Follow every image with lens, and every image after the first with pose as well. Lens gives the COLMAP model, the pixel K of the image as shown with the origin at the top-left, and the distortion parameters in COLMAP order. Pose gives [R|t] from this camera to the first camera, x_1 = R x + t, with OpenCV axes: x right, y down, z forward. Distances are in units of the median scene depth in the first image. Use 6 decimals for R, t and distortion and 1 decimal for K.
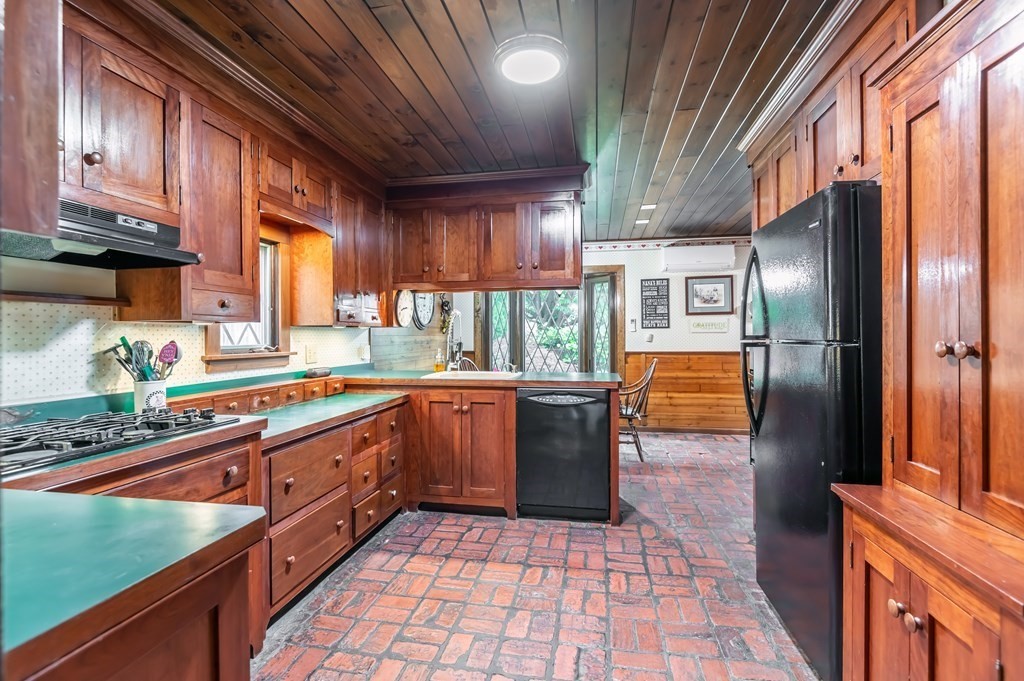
lens RADIAL K [[470.0, 0, 508.7], [0, 470.0, 334.7], [0, 0, 1]] dist [0.003921, -0.007695]
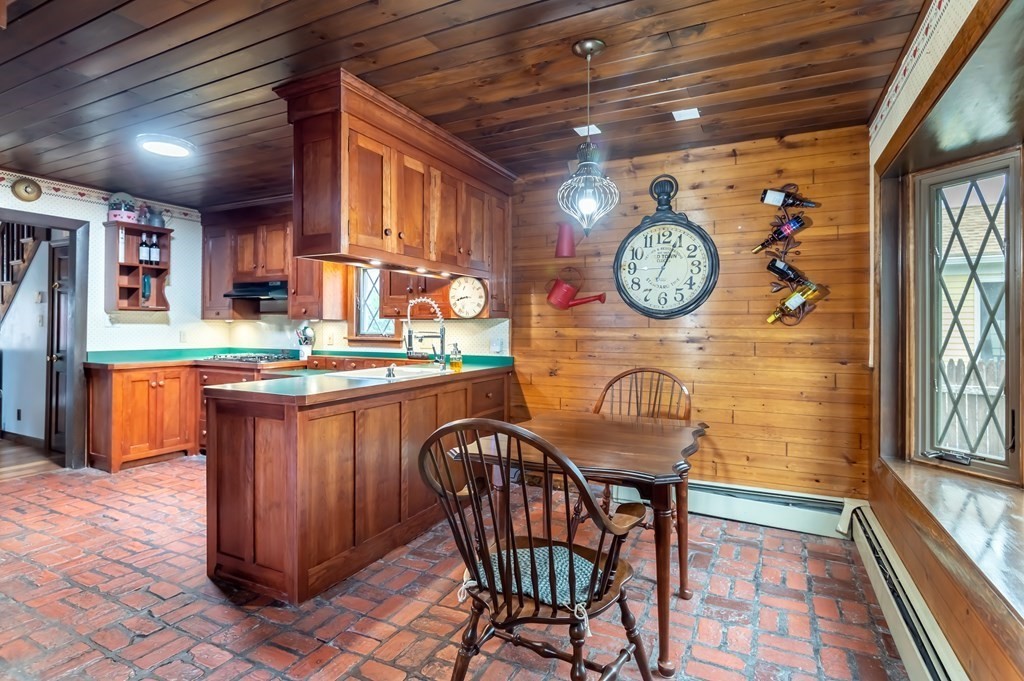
lens RADIAL K [[518.6, 0, 507.1], [0, 518.6, 325.2], [0, 0, 1]] dist [-0.000057, -0.002717]
pose [[-0.278224, -0.000848, -0.960516, 1.003579], [-0.001461, 0.999999, -0.000460, -0.001965], [0.960515, 0.001275, -0.278225, 1.876674]]
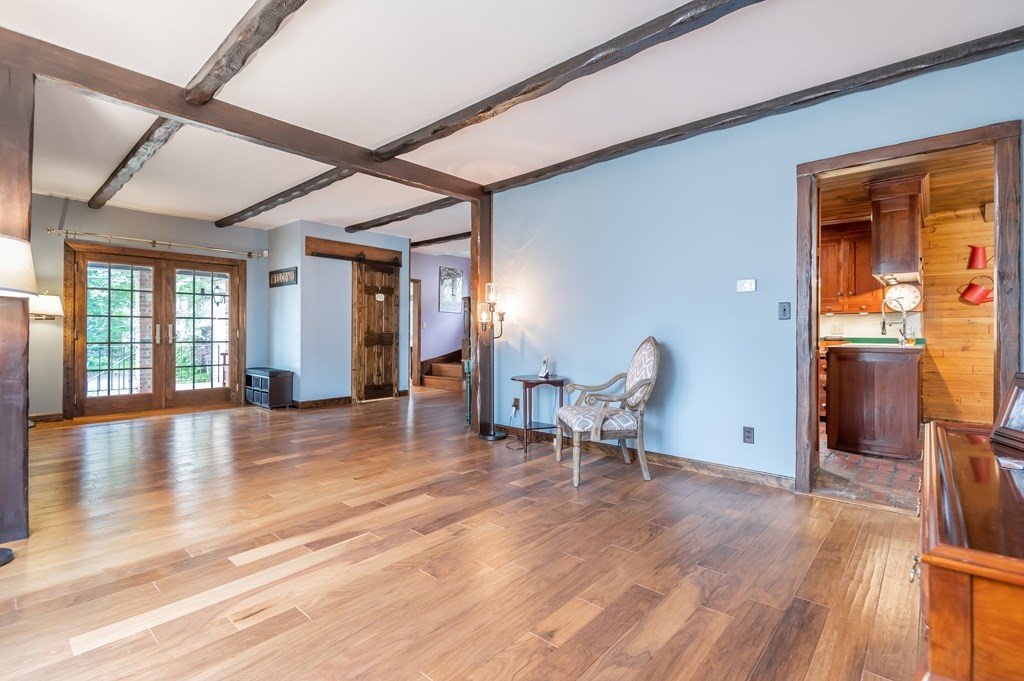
lens RADIAL K [[470.0, 0, 511.4], [0, 470.0, 333.5], [0, 0, 1]] dist [0.003921, -0.007695]
pose [[-0.519484, 0.005124, -0.854465, 2.149556], [0.003416, 0.999986, 0.003920, 0.054320], [0.854473, -0.000882, -0.519494, 1.018653]]
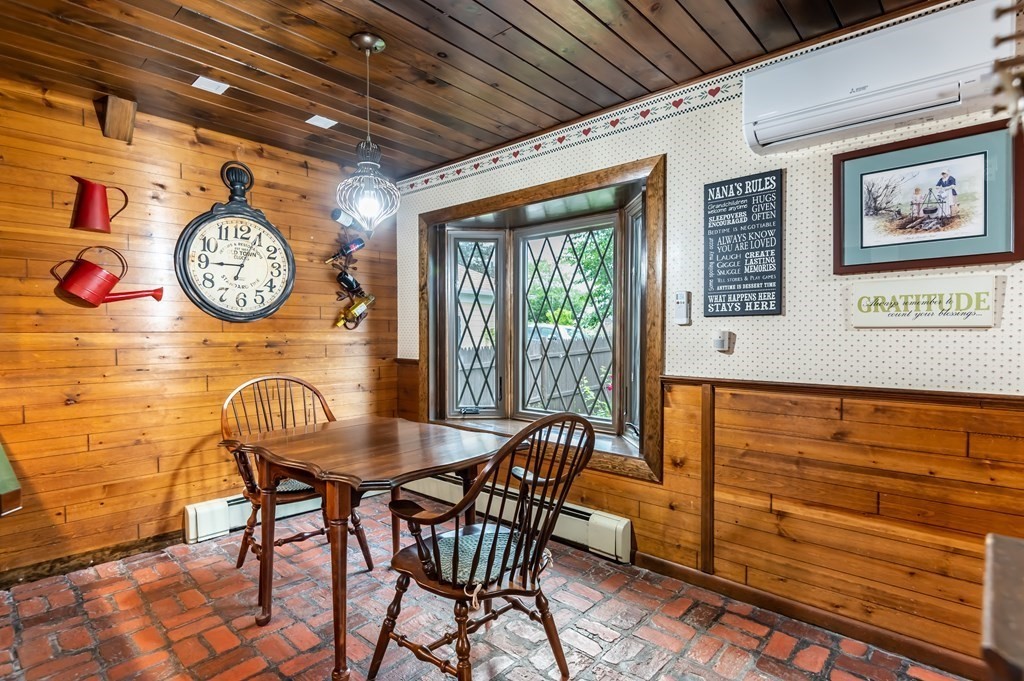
lens RADIAL K [[518.6, 0, 514.4], [0, 518.6, 347.1], [0, 0, 1]] dist [-0.000057, -0.002717]
pose [[0.850692, 0.021006, -0.525244, 0.797205], [-0.003593, 0.999410, 0.034150, -0.005099], [0.525652, -0.027164, 0.850266, 1.215568]]
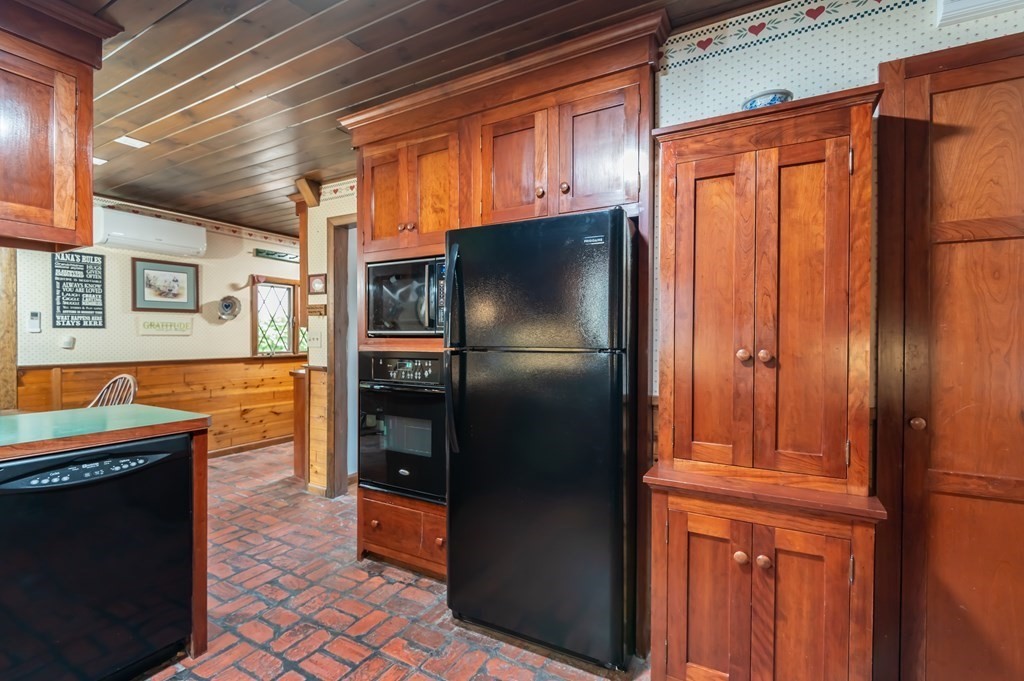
lens RADIAL K [[470.0, 0, 512.1], [0, 470.0, 342.4], [0, 0, 1]] dist [0.003921, -0.007695]
pose [[0.322902, -0.005008, 0.946419, -0.237705], [-0.006481, 0.999951, 0.007503, -0.005059], [-0.946410, -0.008556, 0.322854, 0.468309]]
